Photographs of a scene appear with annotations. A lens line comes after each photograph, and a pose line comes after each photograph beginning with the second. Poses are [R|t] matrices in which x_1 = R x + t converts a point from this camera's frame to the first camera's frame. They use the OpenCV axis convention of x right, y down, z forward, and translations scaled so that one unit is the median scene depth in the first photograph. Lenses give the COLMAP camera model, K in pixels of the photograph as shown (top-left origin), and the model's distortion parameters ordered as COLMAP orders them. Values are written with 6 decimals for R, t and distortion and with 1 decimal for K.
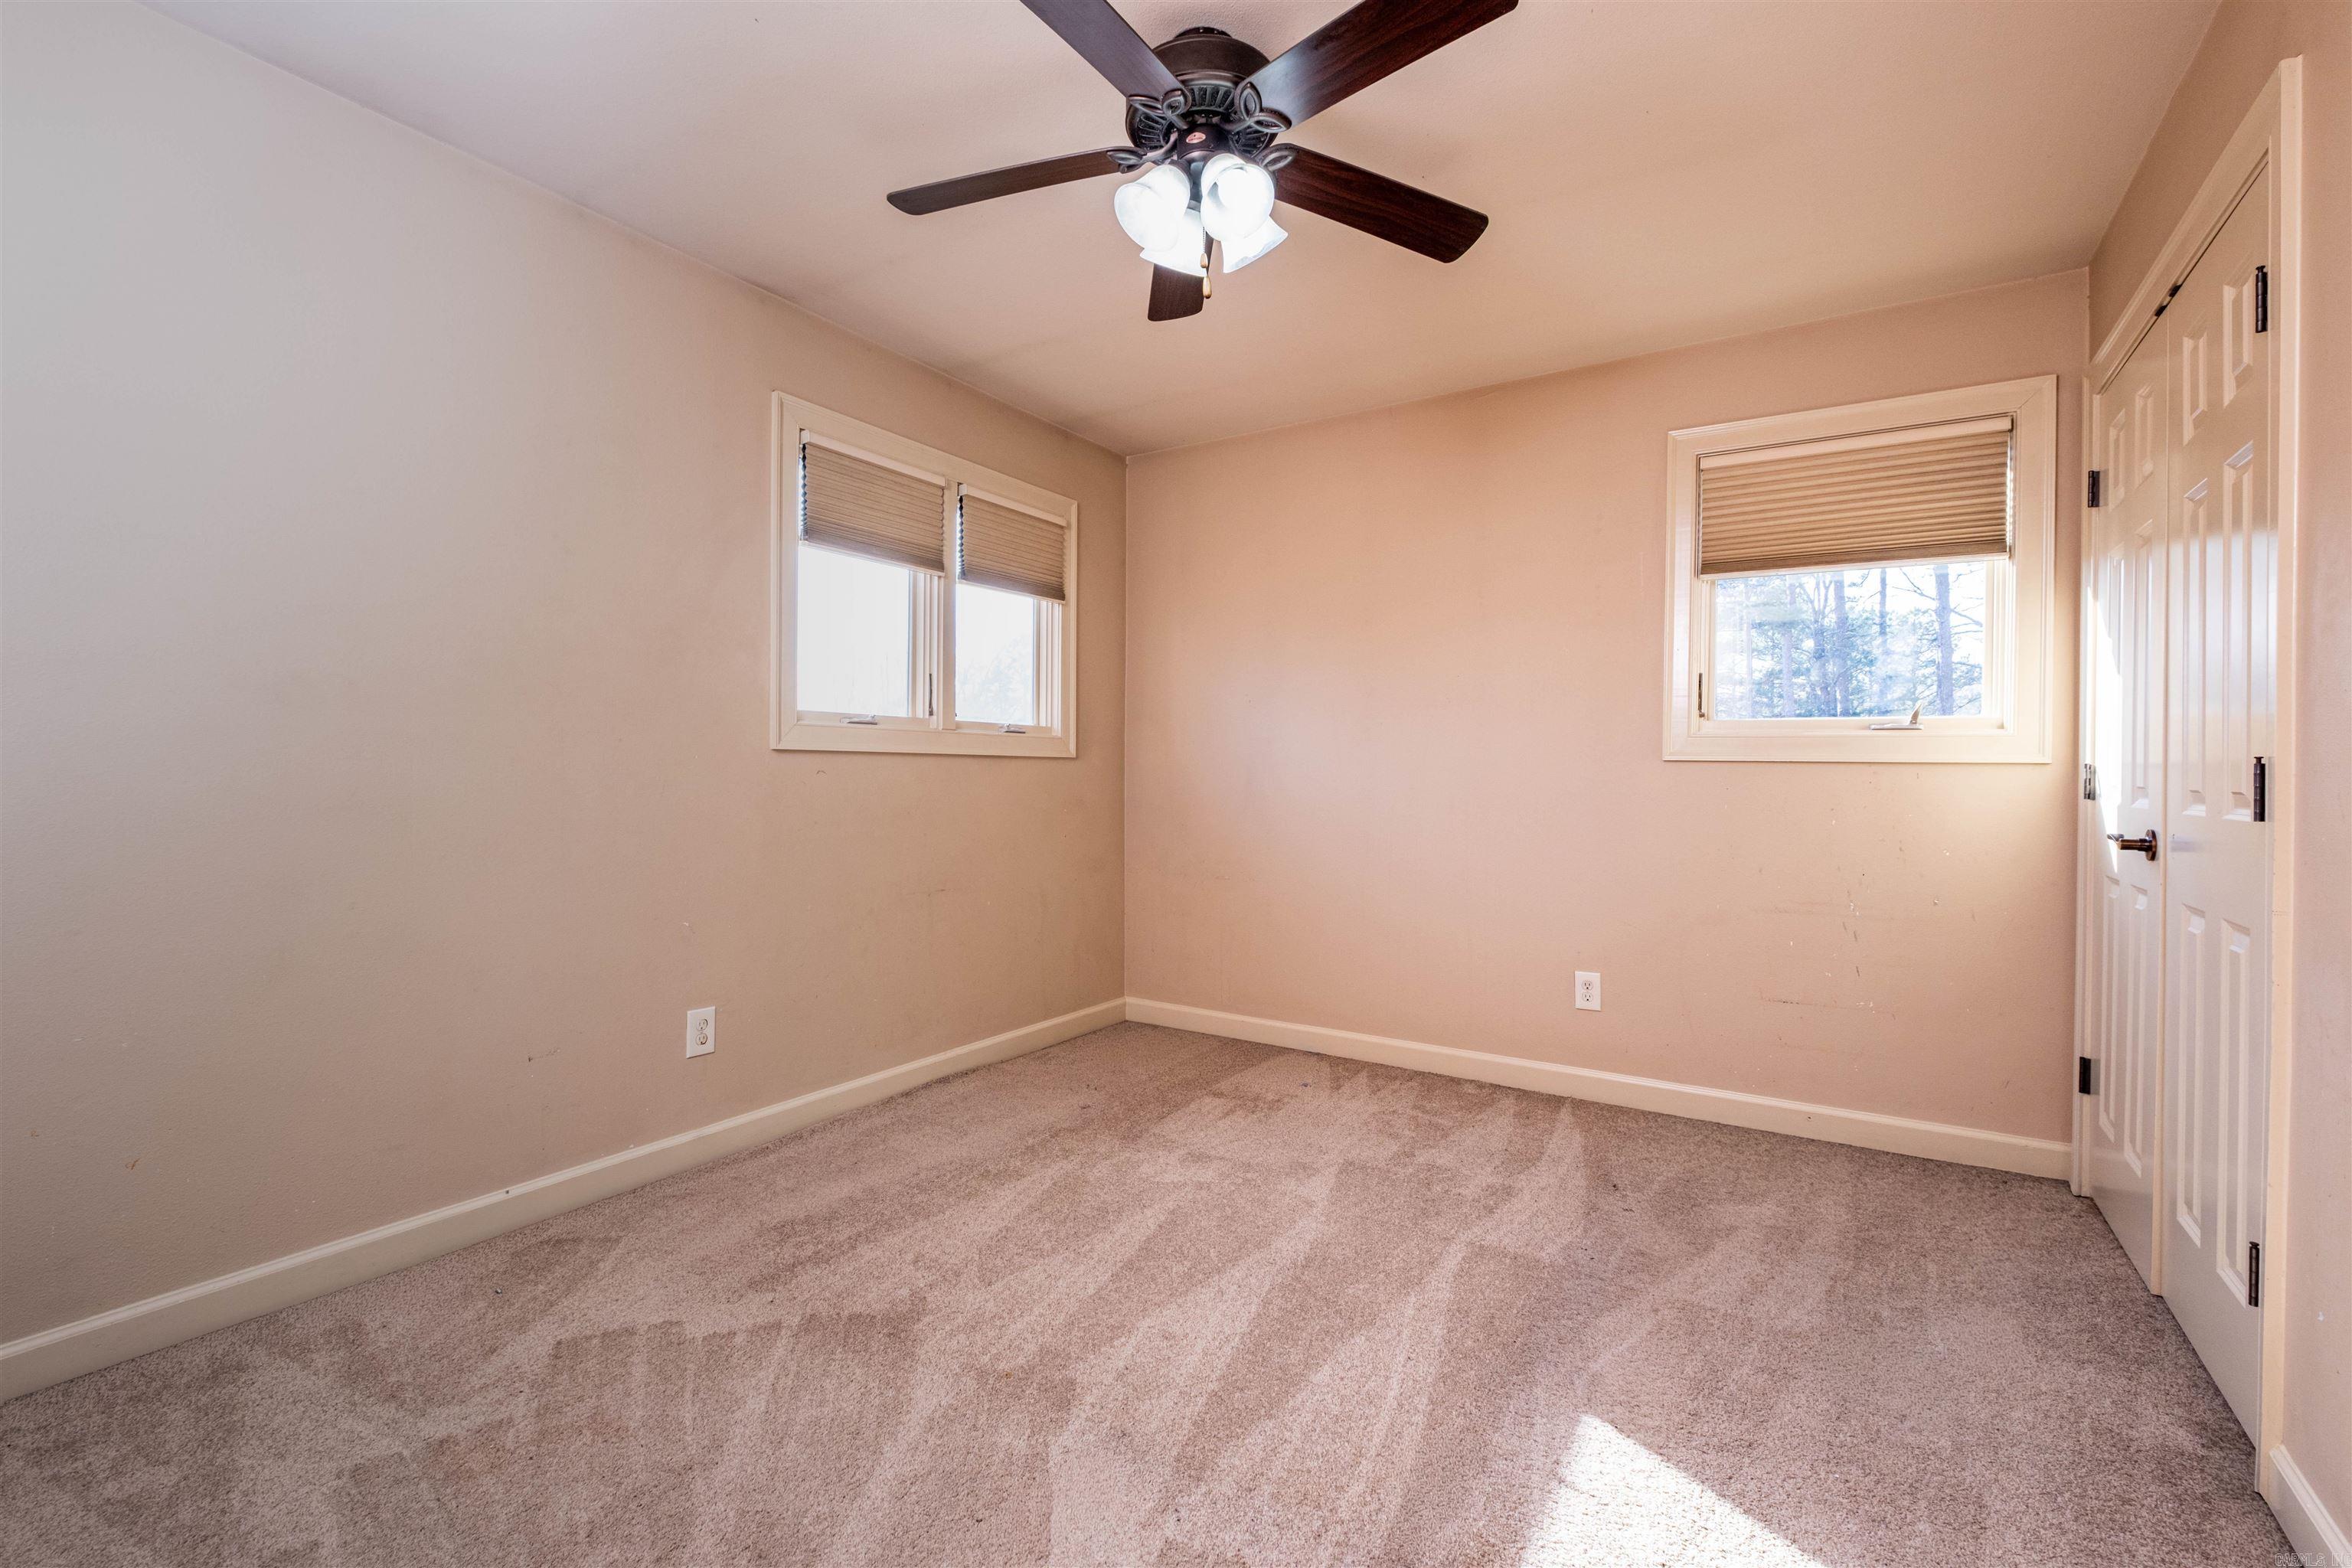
lens RADIAL K [[1010.5, 0, 1184.2], [0, 1010.5, 770.8], [0, 0, 1]] dist [-0.000248, -0.001866]
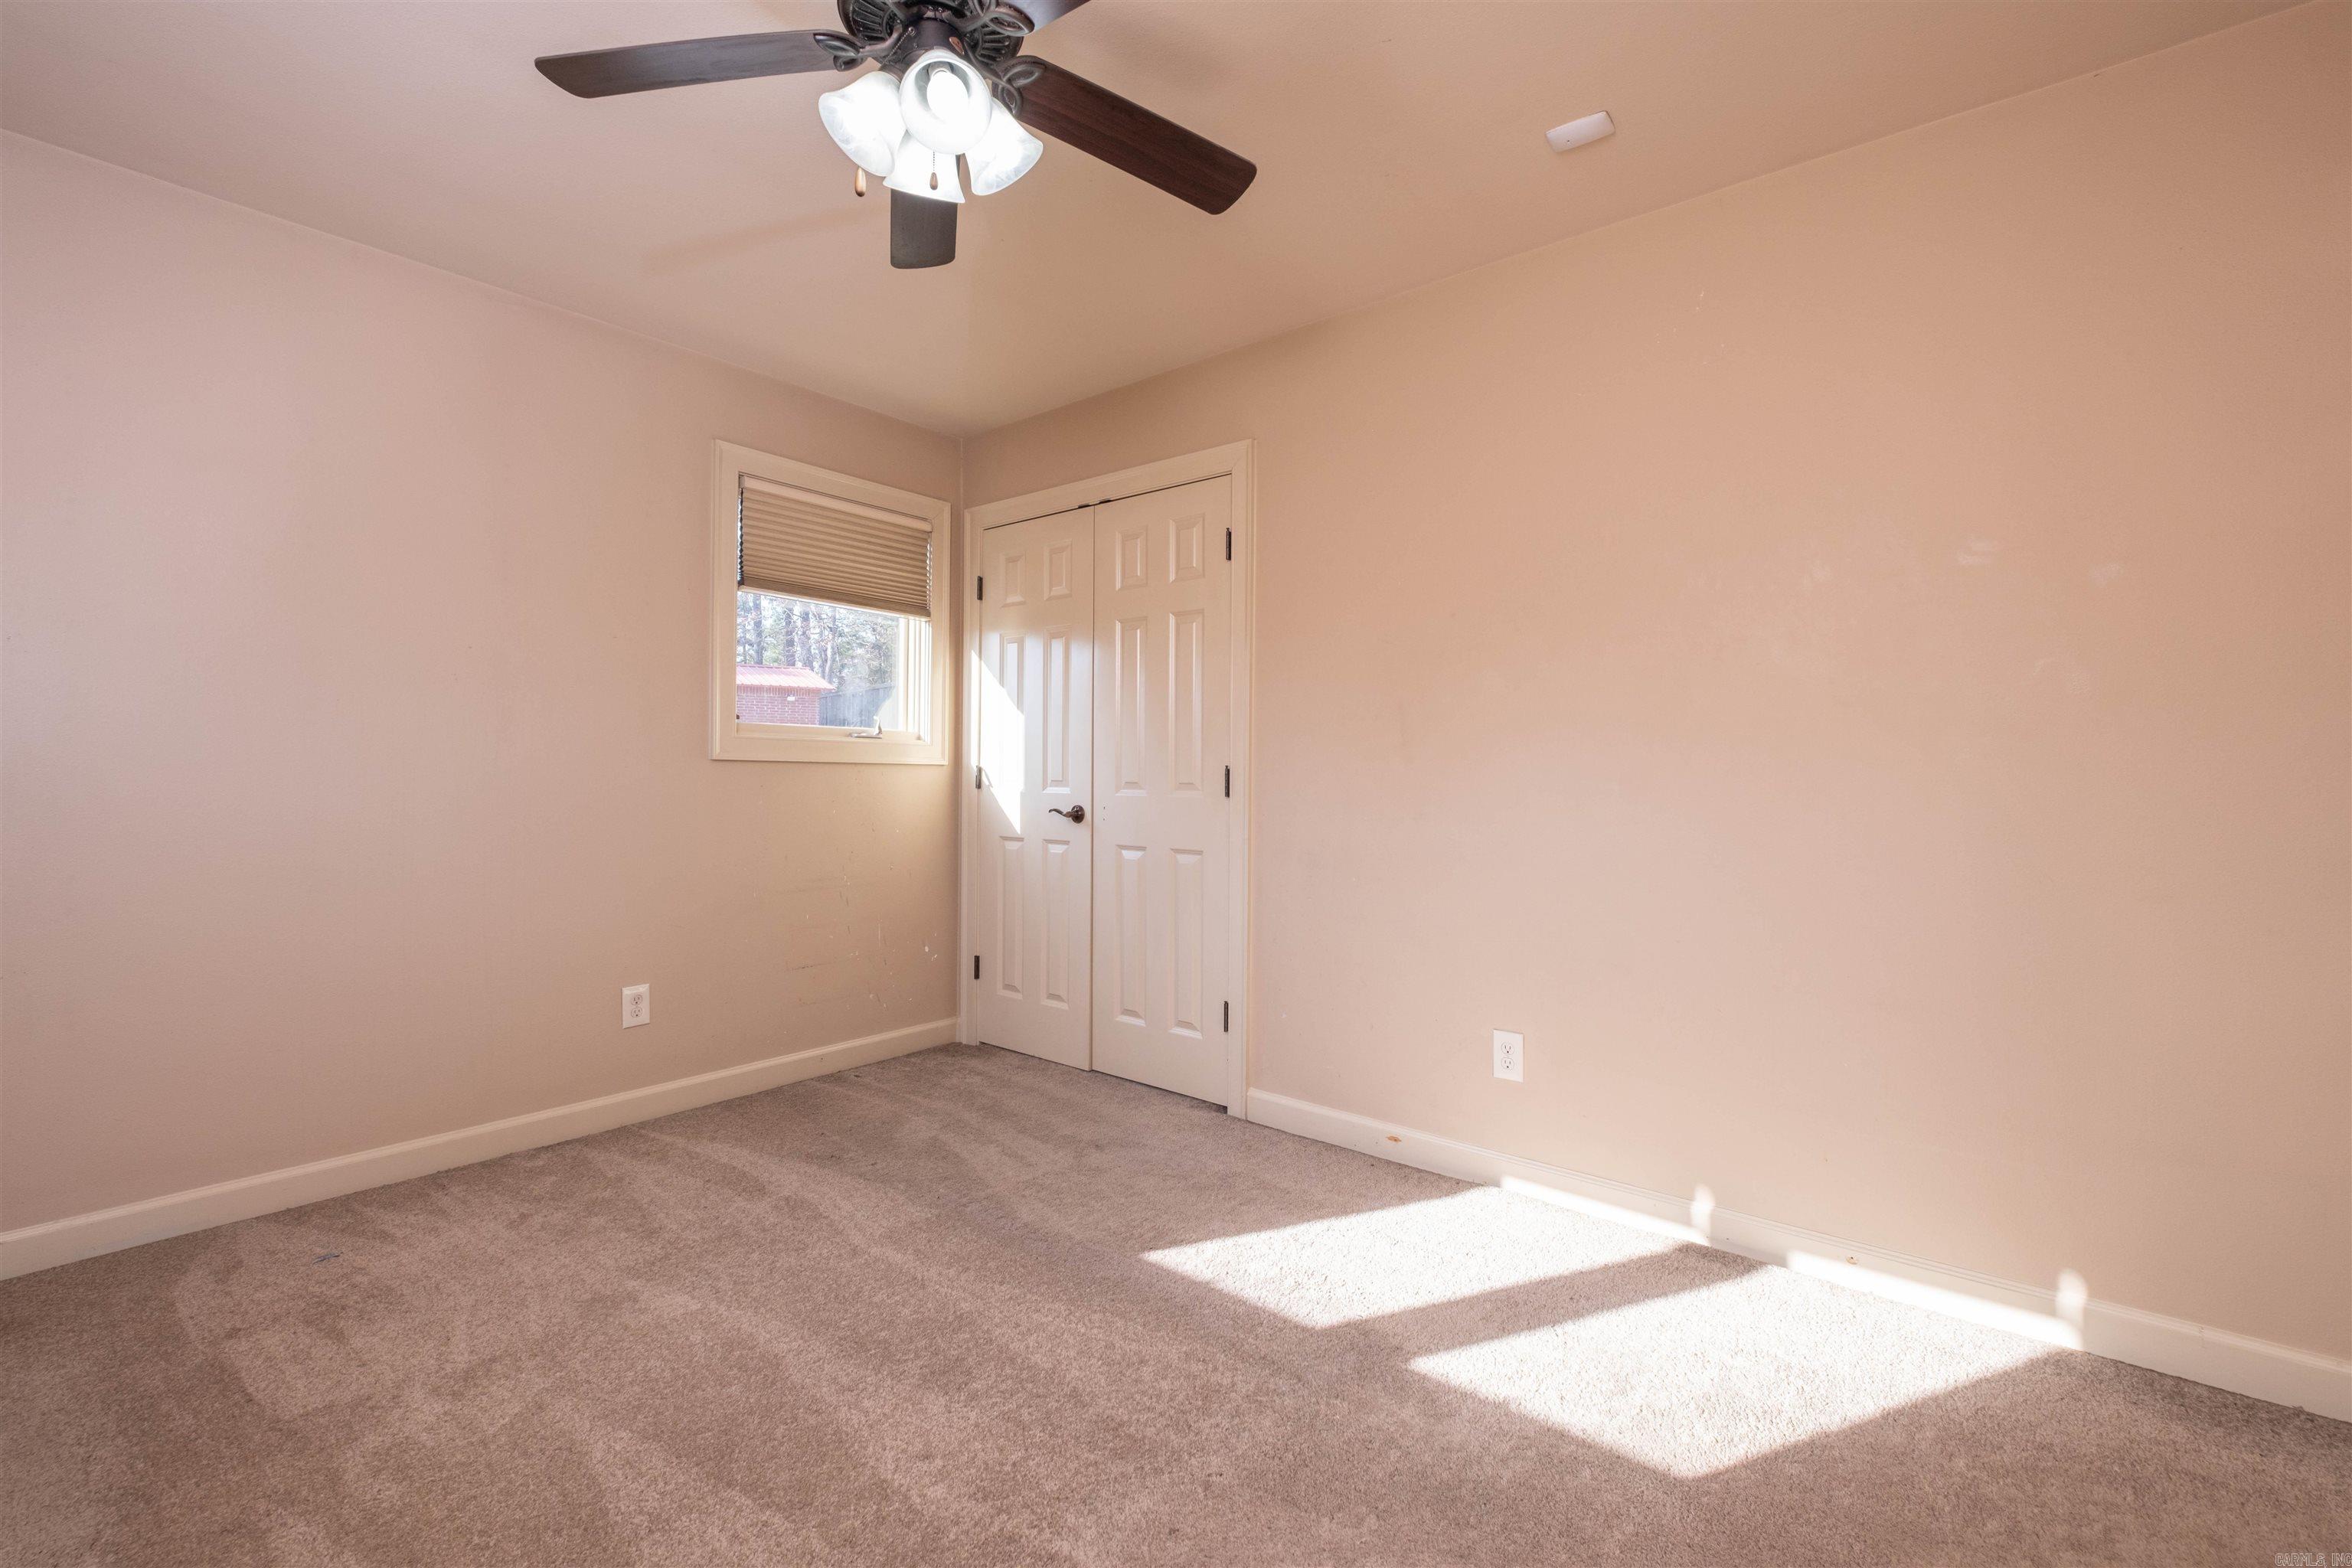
lens RADIAL K [[1010.5, 0, 1167.4], [0, 1010.5, 772.8], [0, 0, 1]] dist [-0.000248, -0.001866]
pose [[0.124637, -0.005575, 0.992187, -0.543233], [-0.004821, 0.999969, 0.006225, -0.006341], [-0.992191, -0.005559, 0.124607, 0.467912]]
